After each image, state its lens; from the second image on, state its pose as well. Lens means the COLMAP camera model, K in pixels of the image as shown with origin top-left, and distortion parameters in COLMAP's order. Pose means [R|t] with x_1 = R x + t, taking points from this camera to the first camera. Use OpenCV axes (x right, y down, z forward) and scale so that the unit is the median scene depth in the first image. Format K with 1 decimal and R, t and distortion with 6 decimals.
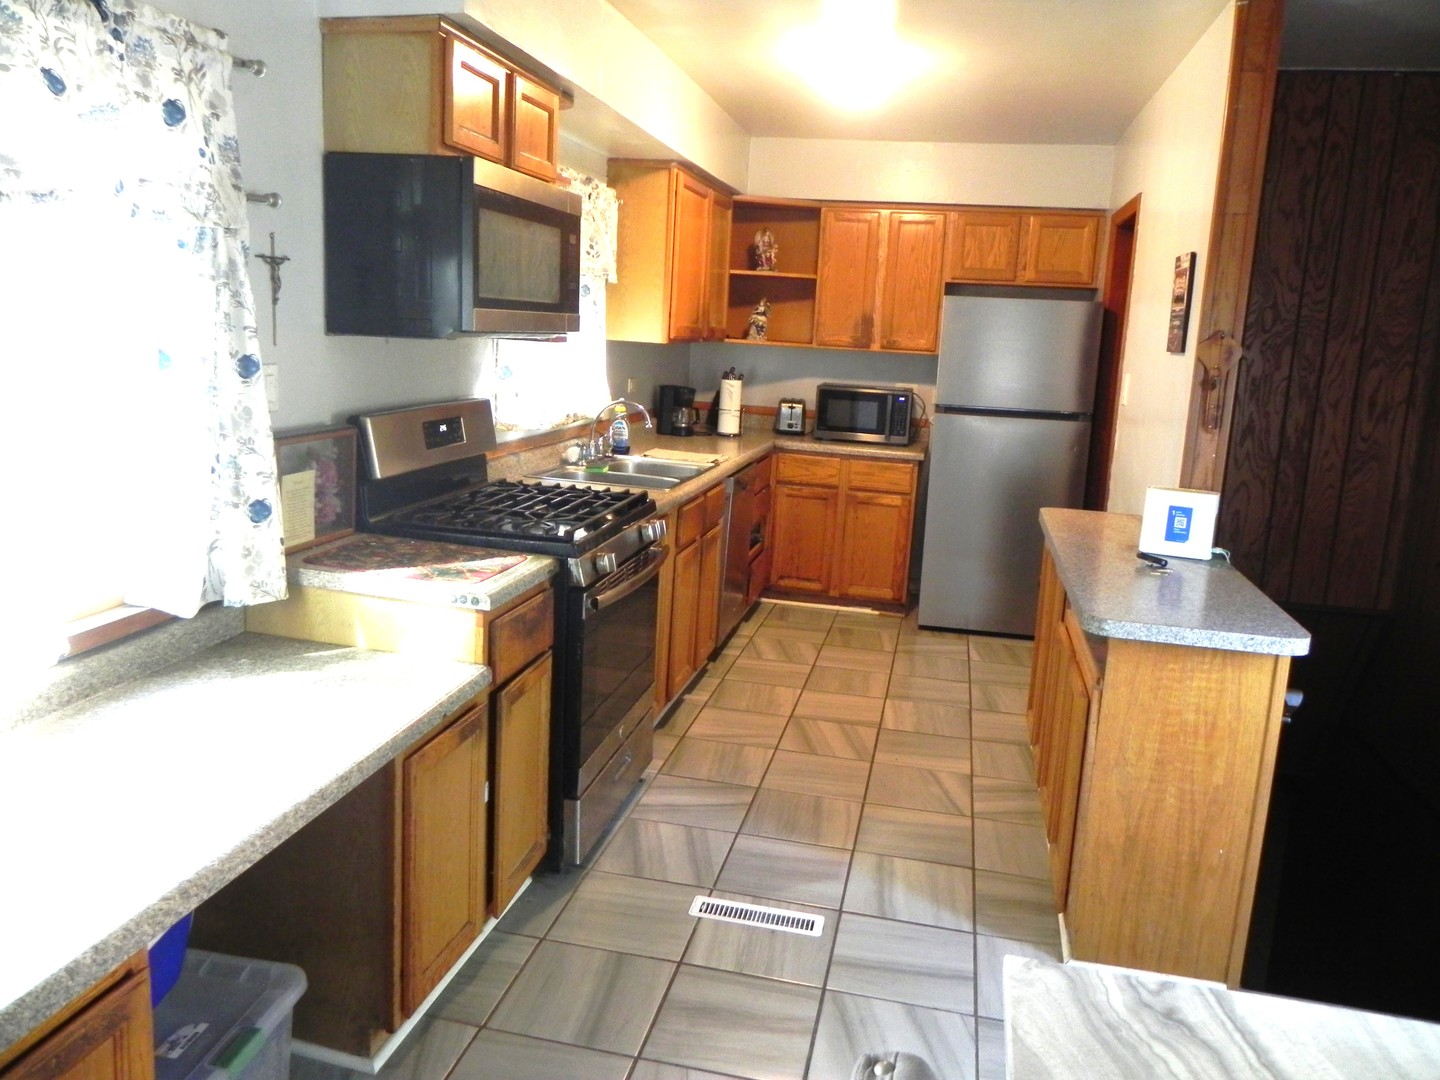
lens RADIAL K [[1097.7, 0, 720.0], [0, 1097.7, 530.6], [0, 0, 1]] dist [0.005059, -0.007162]
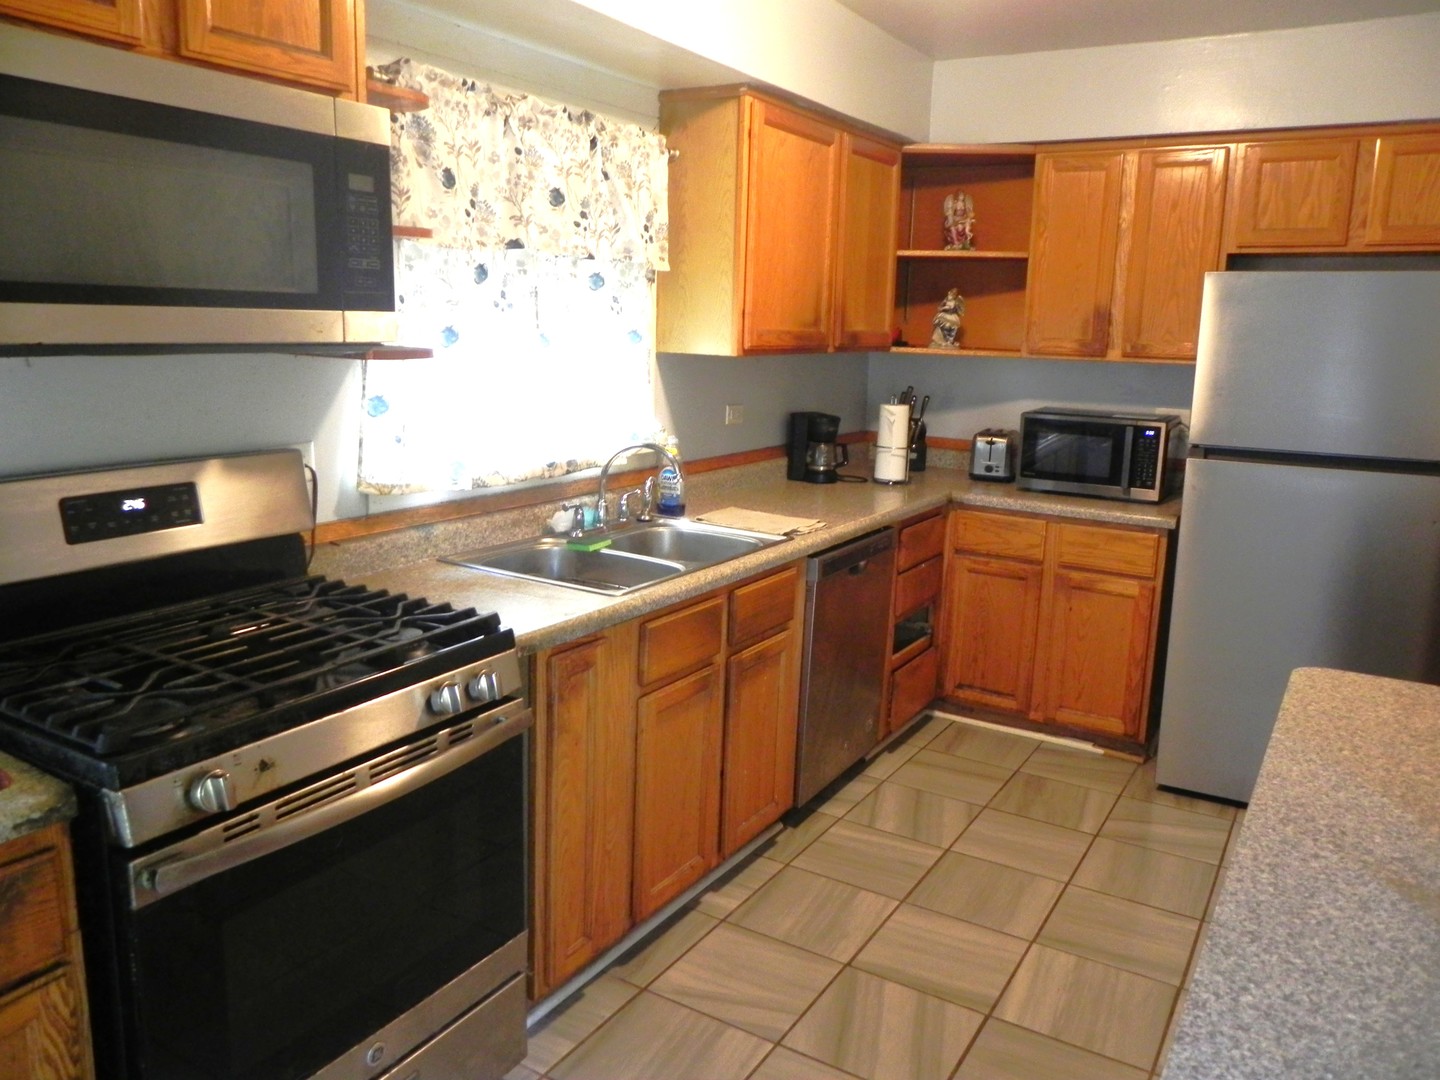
lens RADIAL K [[1097.7, 0, 720.0], [0, 1097.7, 530.6], [0, 0, 1]] dist [0.005059, -0.007162]
pose [[0.945372, 0.034757, -0.324136, 0.139959], [-0.037987, 0.999272, -0.003641, -0.049849], [0.323773, 0.015755, 0.946004, 0.297157]]
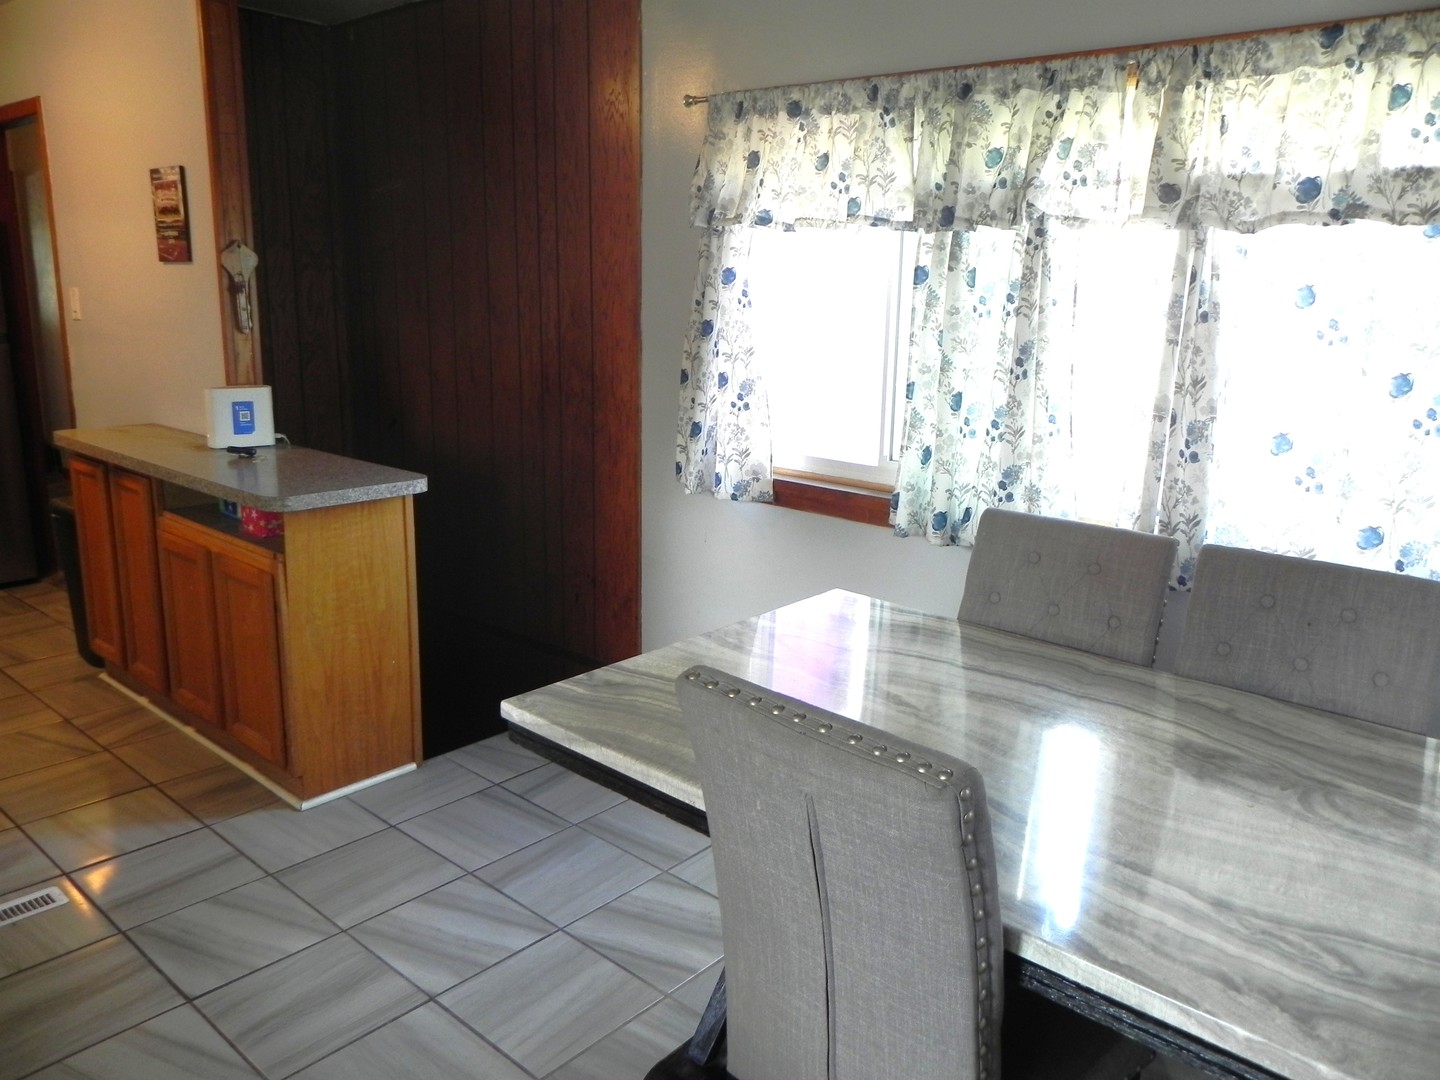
lens RADIAL K [[1096.2, 0, 720.0], [0, 1096.2, 540.0], [0, 0, 1]] dist [-0.004007, -0.000419]
pose [[0.493328, -0.239294, 0.836281, -0.170031], [0.168344, 0.969504, 0.178107, -0.001132], [-0.853398, 0.052917, 0.518567, 0.012652]]
